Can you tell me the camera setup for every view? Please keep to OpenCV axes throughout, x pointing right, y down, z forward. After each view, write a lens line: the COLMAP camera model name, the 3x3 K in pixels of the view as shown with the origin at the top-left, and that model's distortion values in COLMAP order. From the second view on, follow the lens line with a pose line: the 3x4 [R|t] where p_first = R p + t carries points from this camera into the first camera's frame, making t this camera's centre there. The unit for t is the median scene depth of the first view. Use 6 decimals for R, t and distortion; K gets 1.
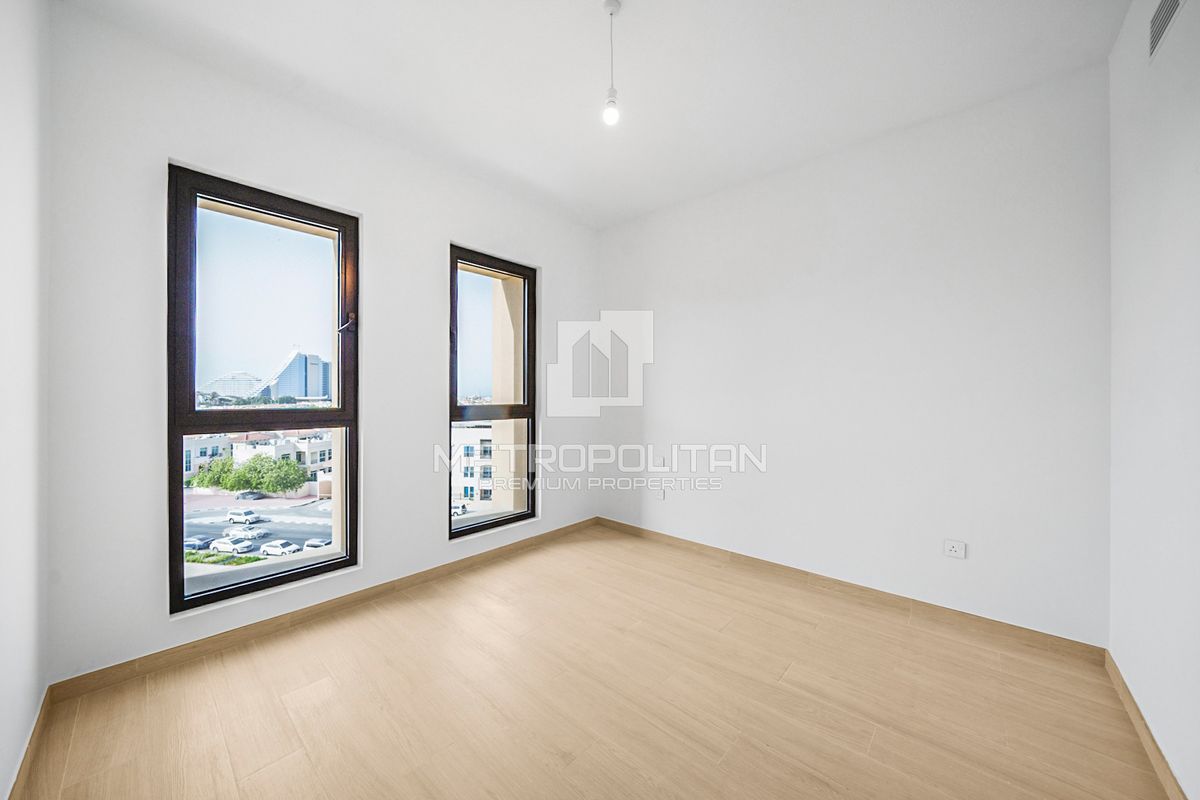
lens RADIAL K [[419.5, 0, 600.1], [0, 419.5, 395.3], [0, 0, 1]] dist [-0.009972, -0.000034]
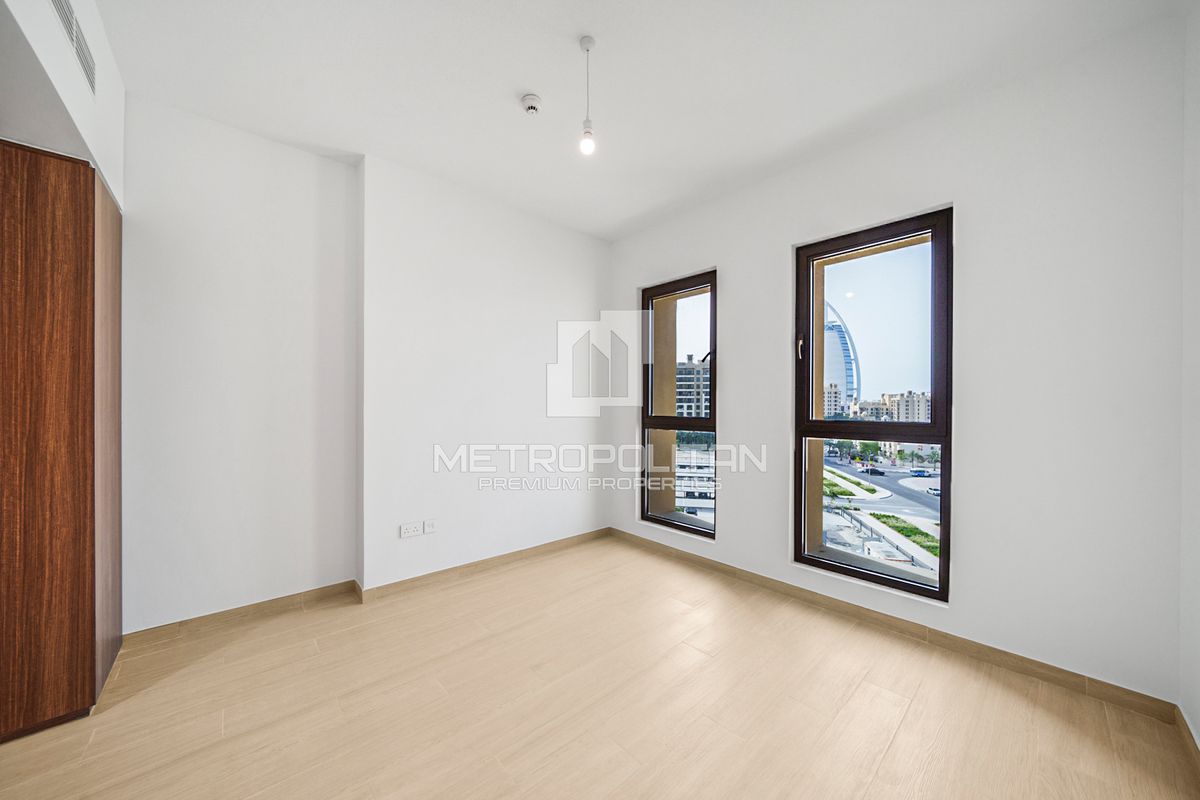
lens RADIAL K [[416.5, 0, 599.7], [0, 416.5, 408.9], [0, 0, 1]] dist [-0.000612, -0.000052]
pose [[-0.096192, 0.000514, -0.995363, 0.031903], [-0.004911, 0.999987, 0.000991, 0.000083], [0.995351, 0.004984, -0.096188, 0.033347]]
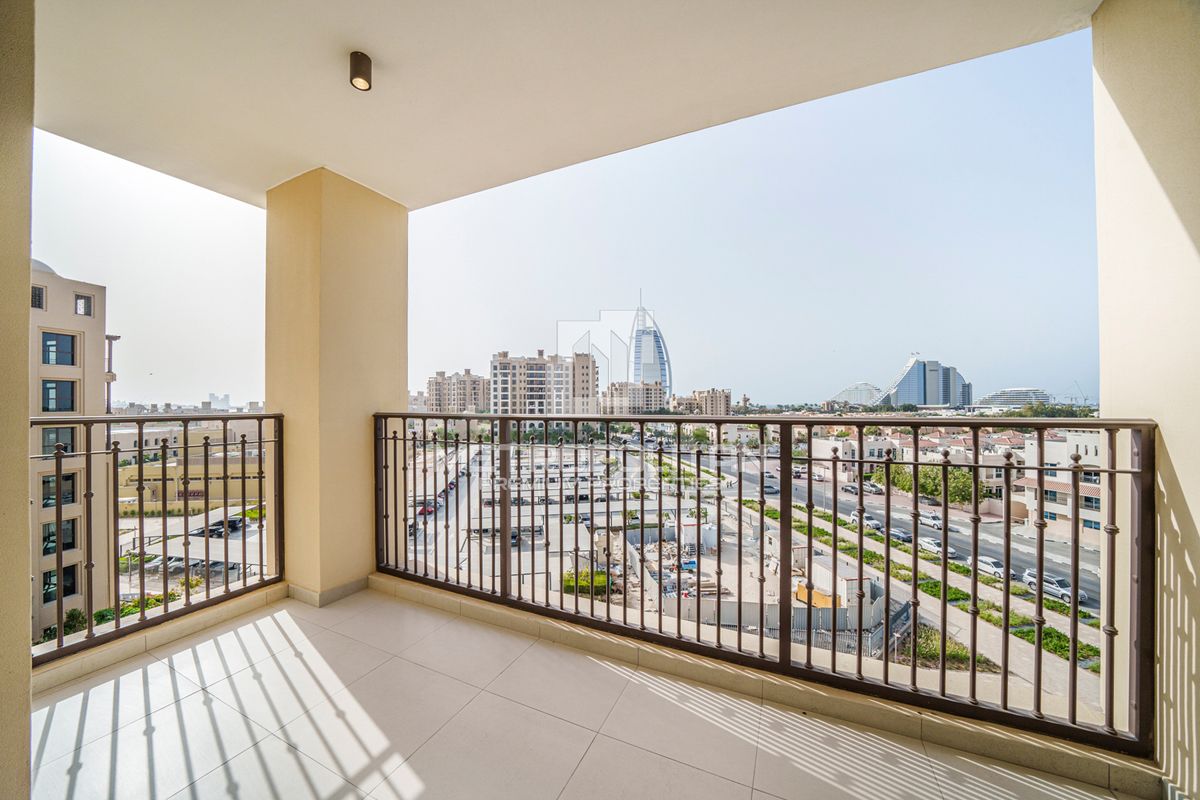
lens RADIAL K [[415.3, 0, 594.6], [0, 415.3, 403.0], [0, 0, 1]] dist [-0.019894, 0.000014]
pose [[0.284303, -0.006468, -0.958713, -0.117261], [0.005705, 0.999971, -0.005055, -0.000033], [0.958718, -0.004033, 0.284331, -0.089938]]
